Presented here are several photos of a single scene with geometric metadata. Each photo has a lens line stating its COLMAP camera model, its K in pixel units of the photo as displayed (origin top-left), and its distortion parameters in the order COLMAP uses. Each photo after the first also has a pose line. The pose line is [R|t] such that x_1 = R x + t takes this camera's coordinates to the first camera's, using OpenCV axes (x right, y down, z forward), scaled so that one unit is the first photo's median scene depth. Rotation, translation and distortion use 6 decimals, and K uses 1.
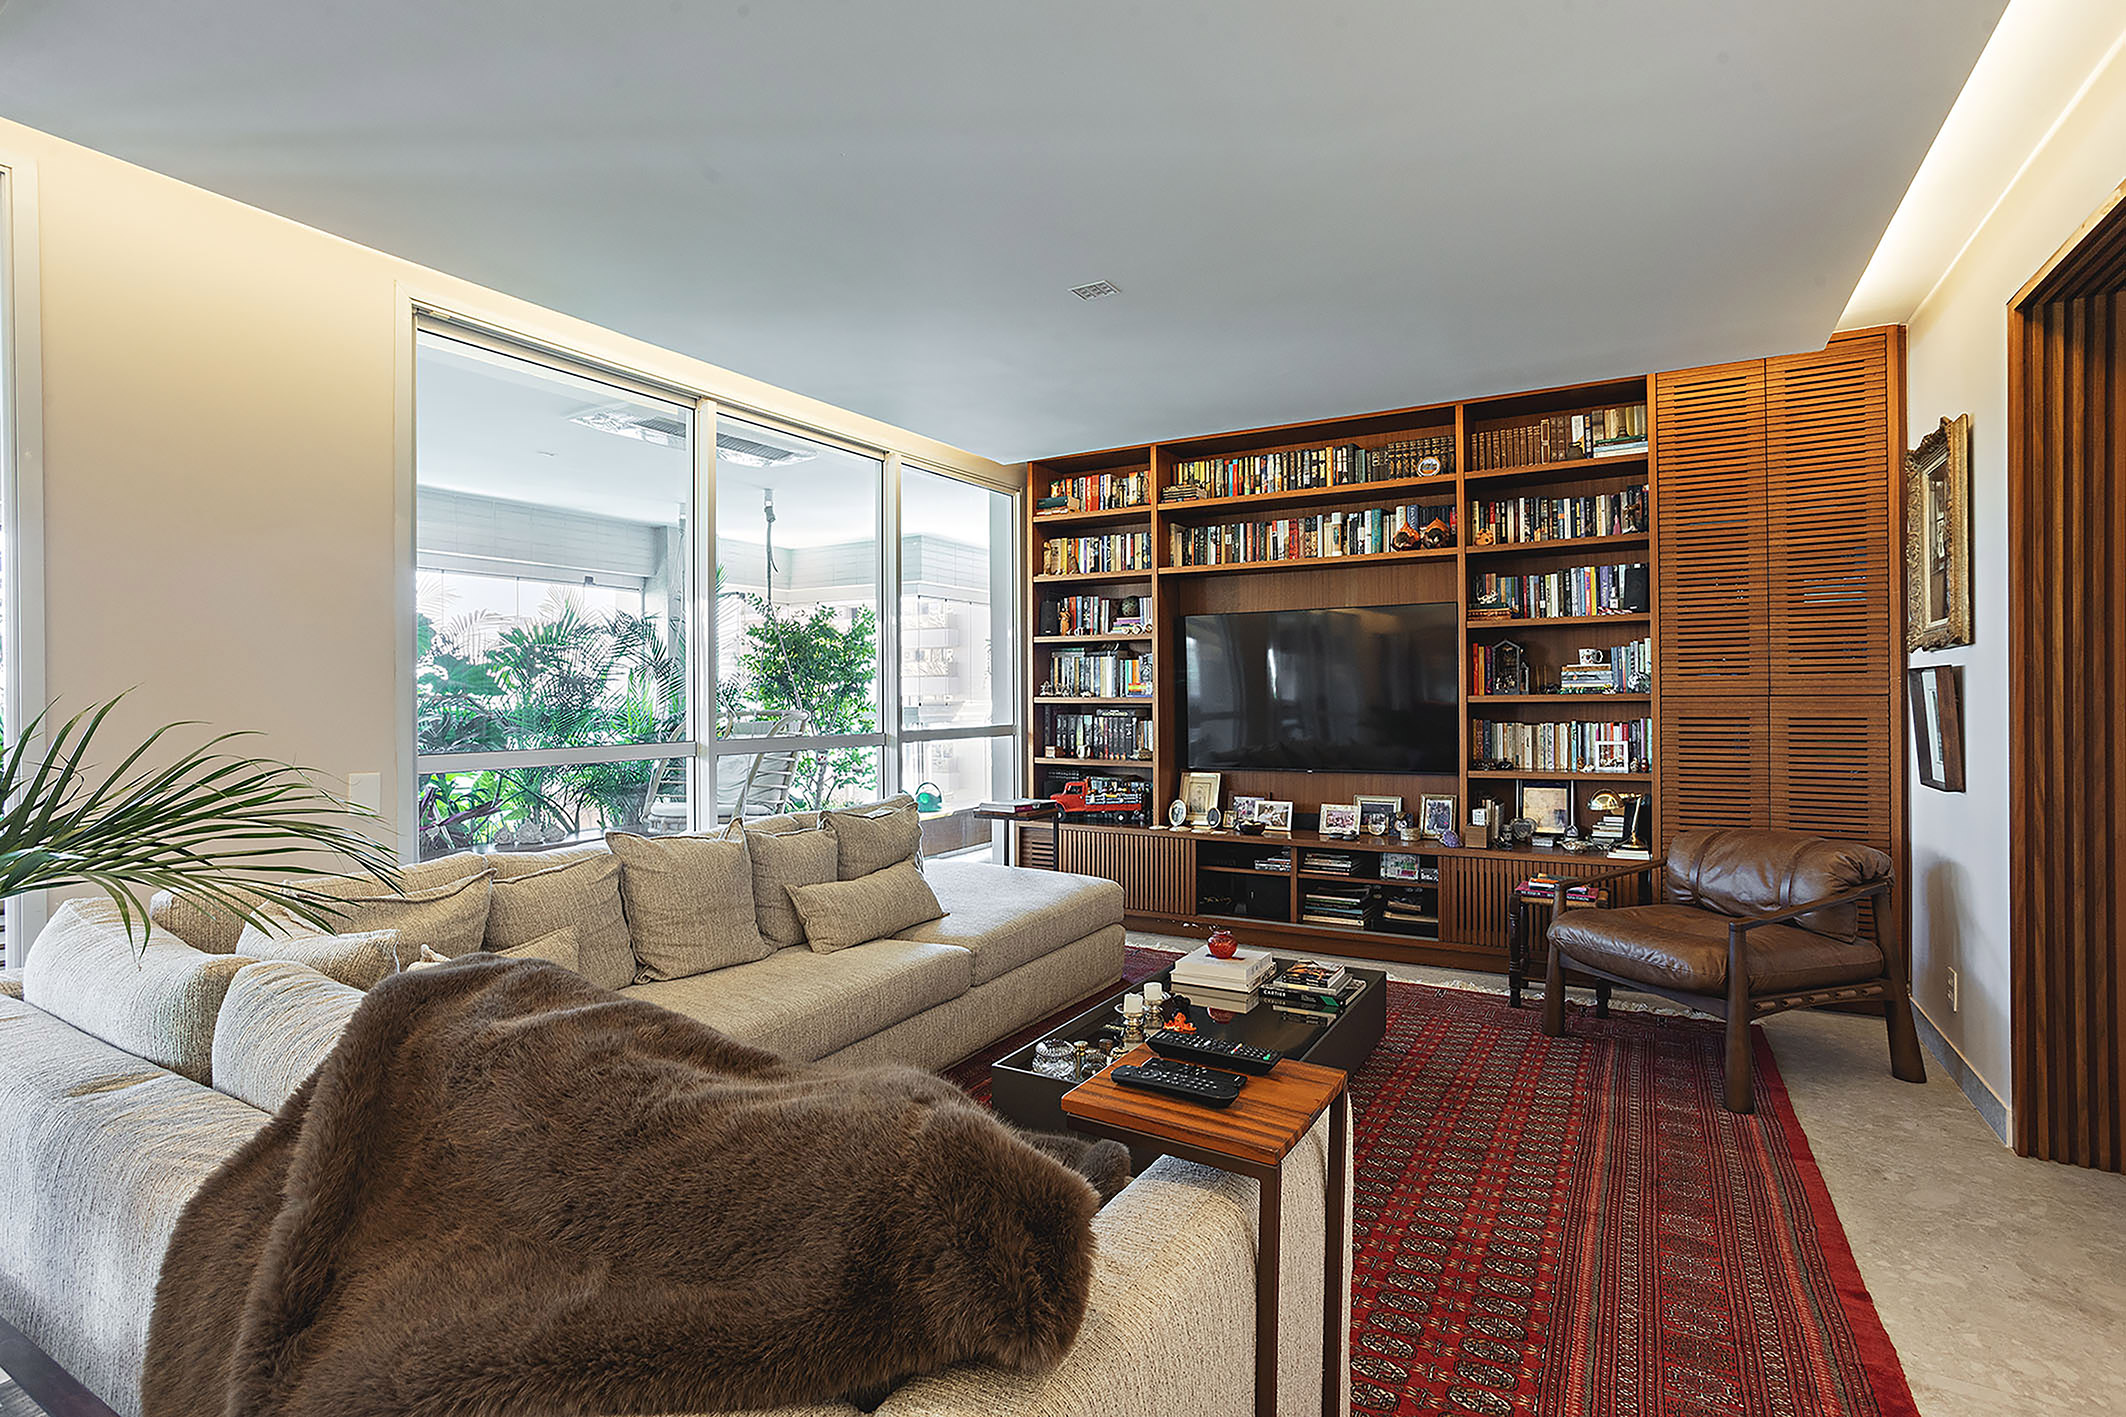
lens RADIAL K [[1009.4, 0, 1061.9], [0, 1009.4, 695.2], [0, 0, 1]] dist [-0.045291, 0.026464]
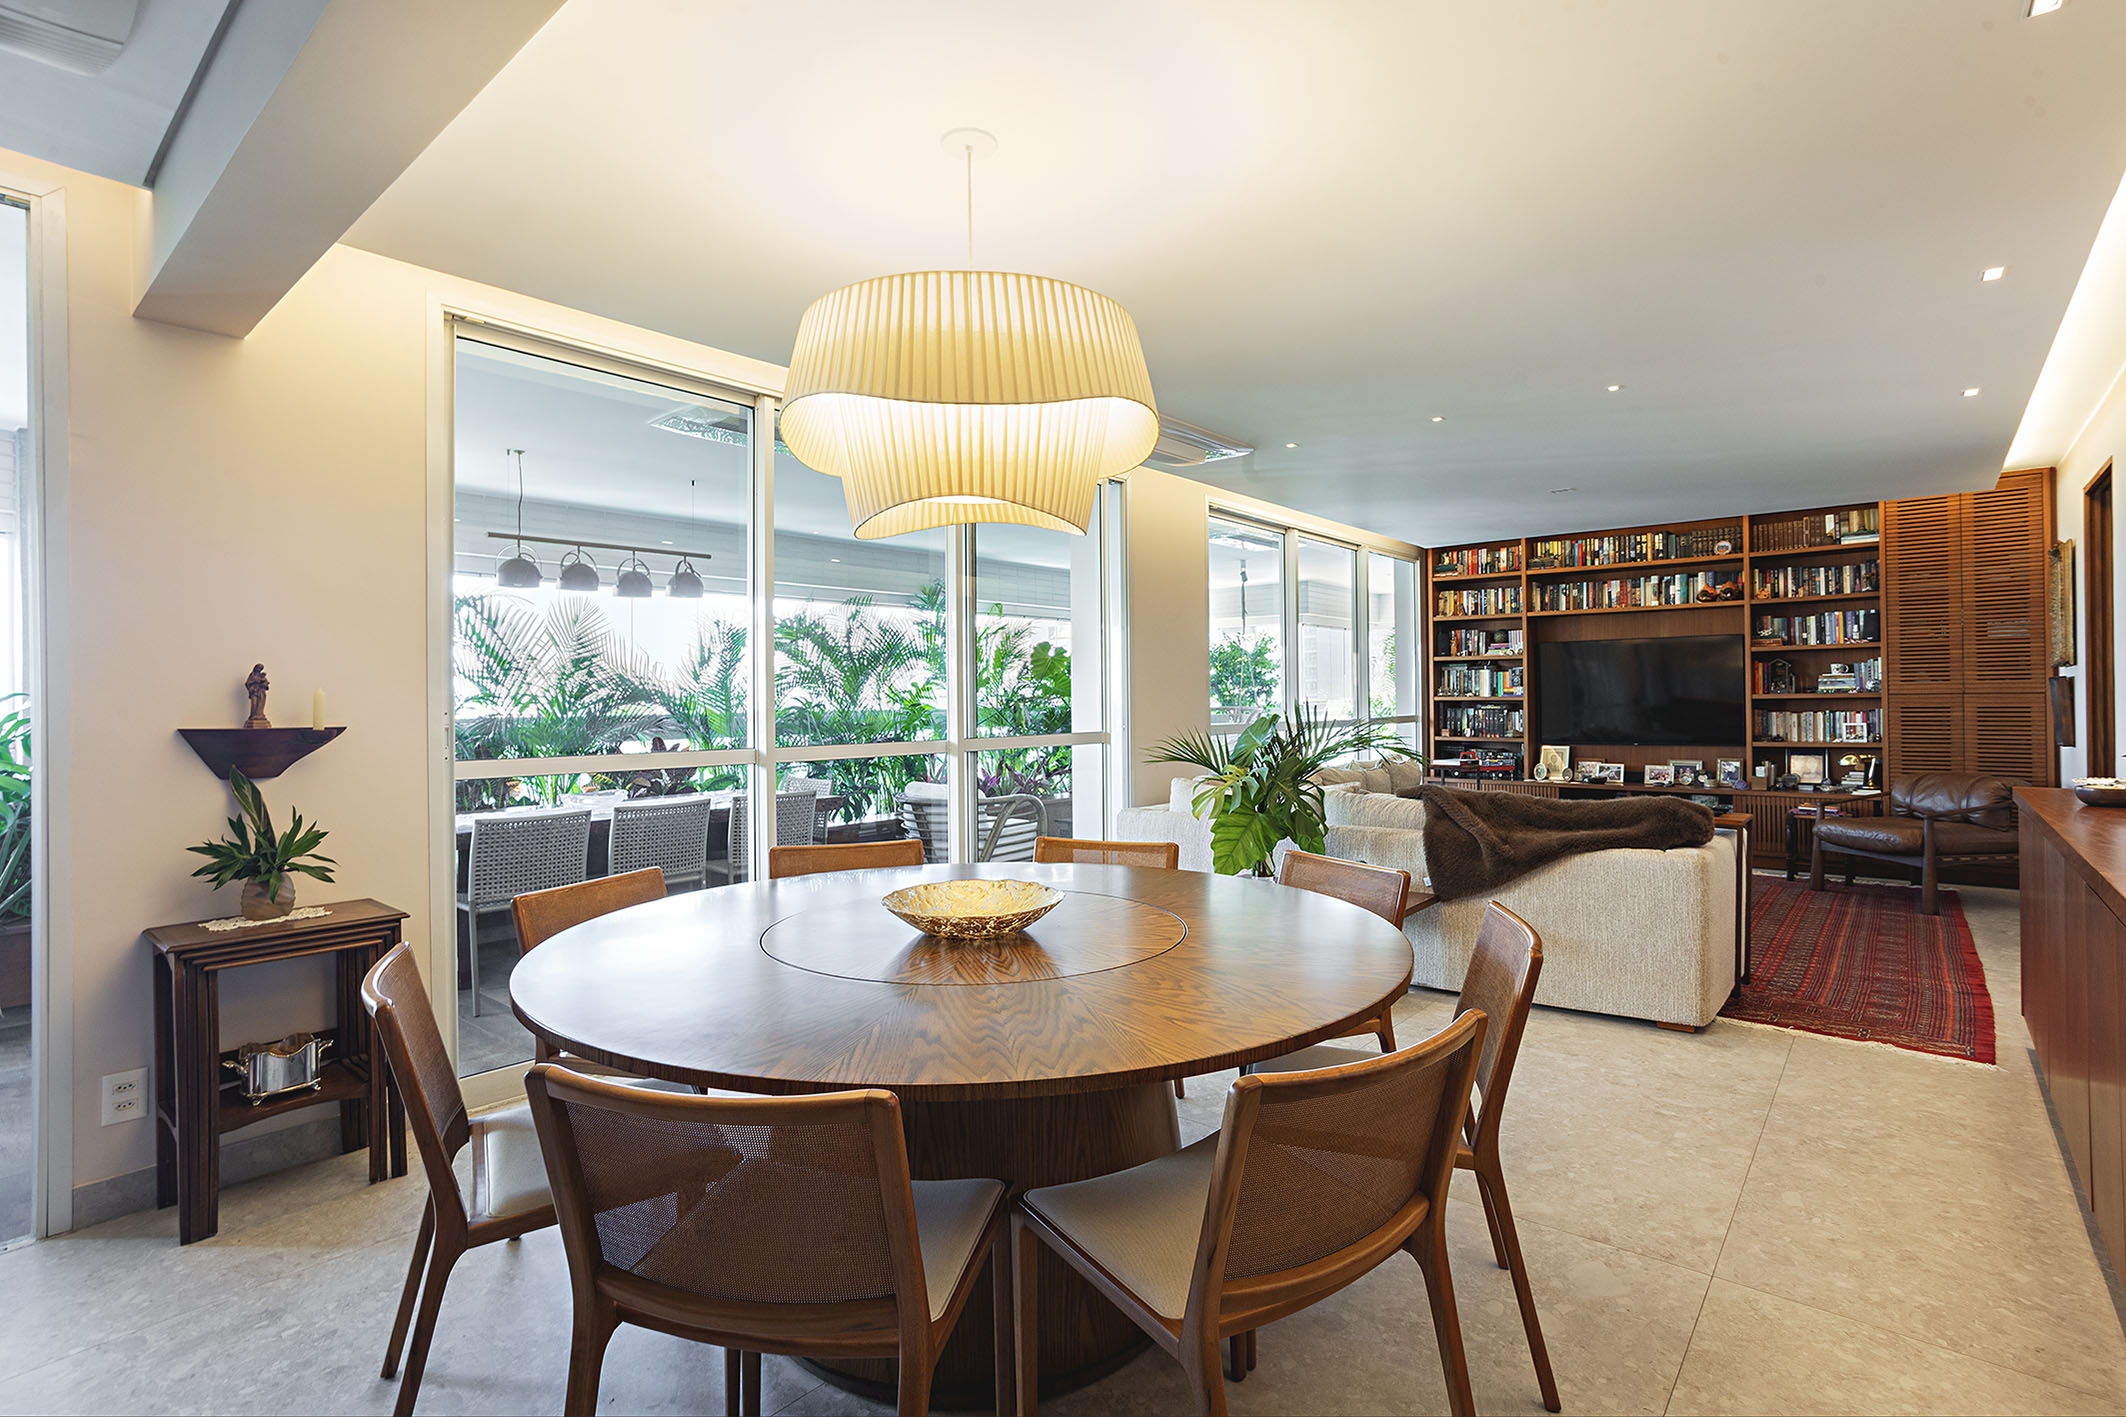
lens RADIAL K [[1009.4, 0, 1061.9], [0, 1009.4, 695.2], [0, 0, 1]] dist [-0.045291, 0.026464]
pose [[0.983918, -0.002552, -0.178605, -0.375716], [0.001984, 0.999992, -0.003356, 0.004751], [0.178612, 0.002948, 0.983915, -0.715275]]
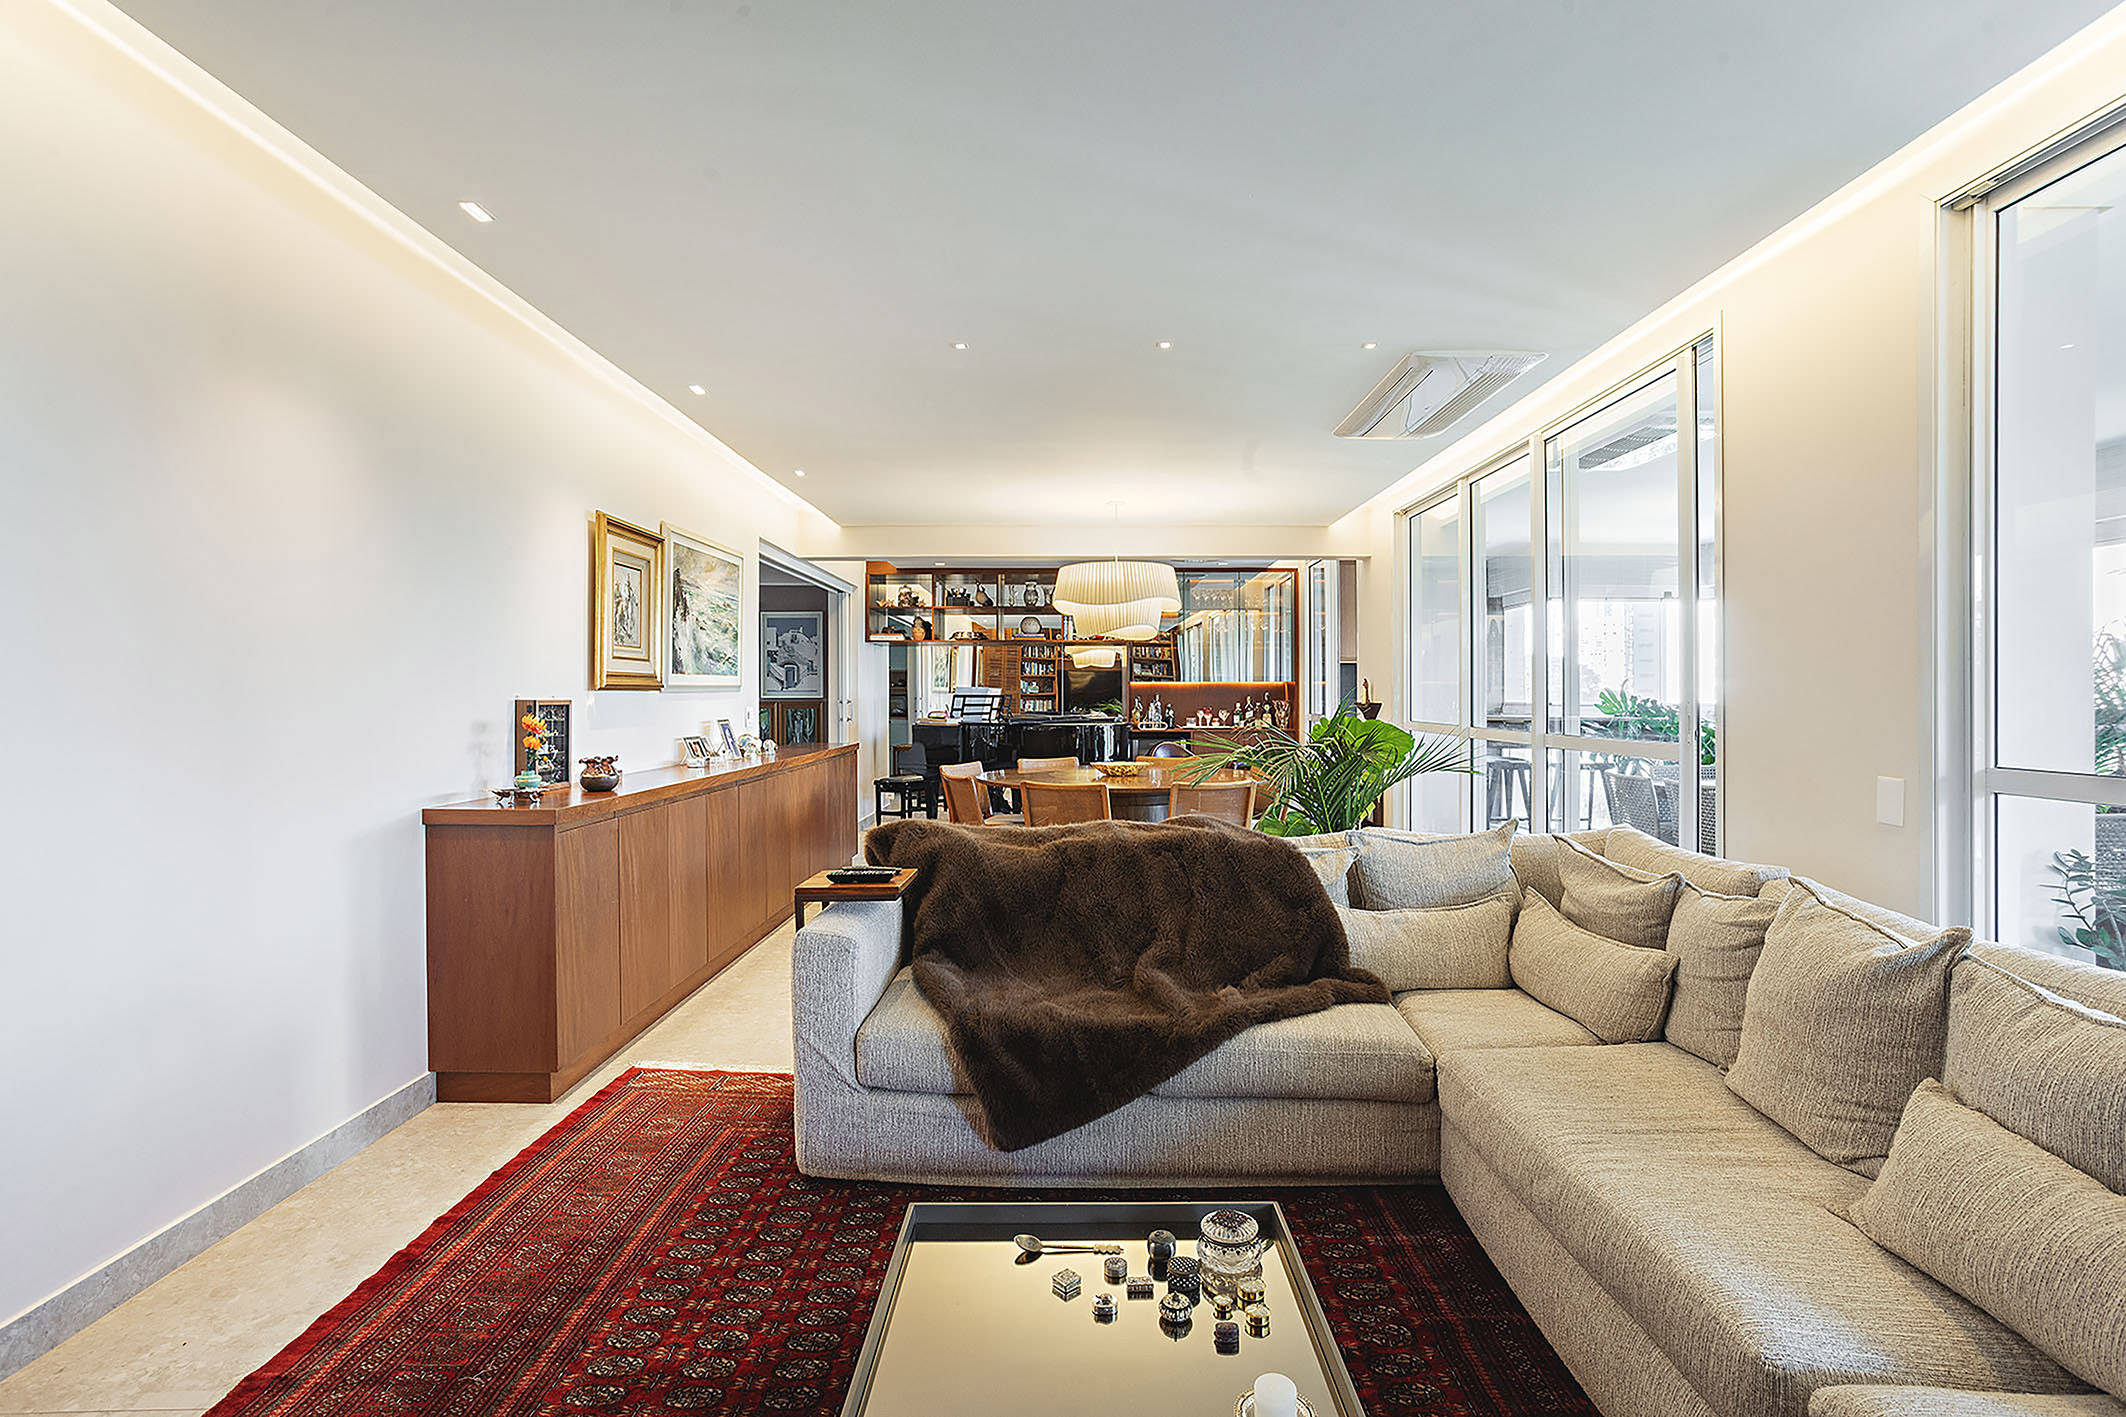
lens RADIAL K [[1009.4, 0, 1061.9], [0, 1009.4, 695.2], [0, 0, 1]] dist [-0.045291, 0.026464]
pose [[-0.868072, 0.006592, -0.496395, 0.234816], [0.004596, 0.999976, 0.005243, -0.001390], [0.496418, 0.002270, -0.868081, 0.865049]]
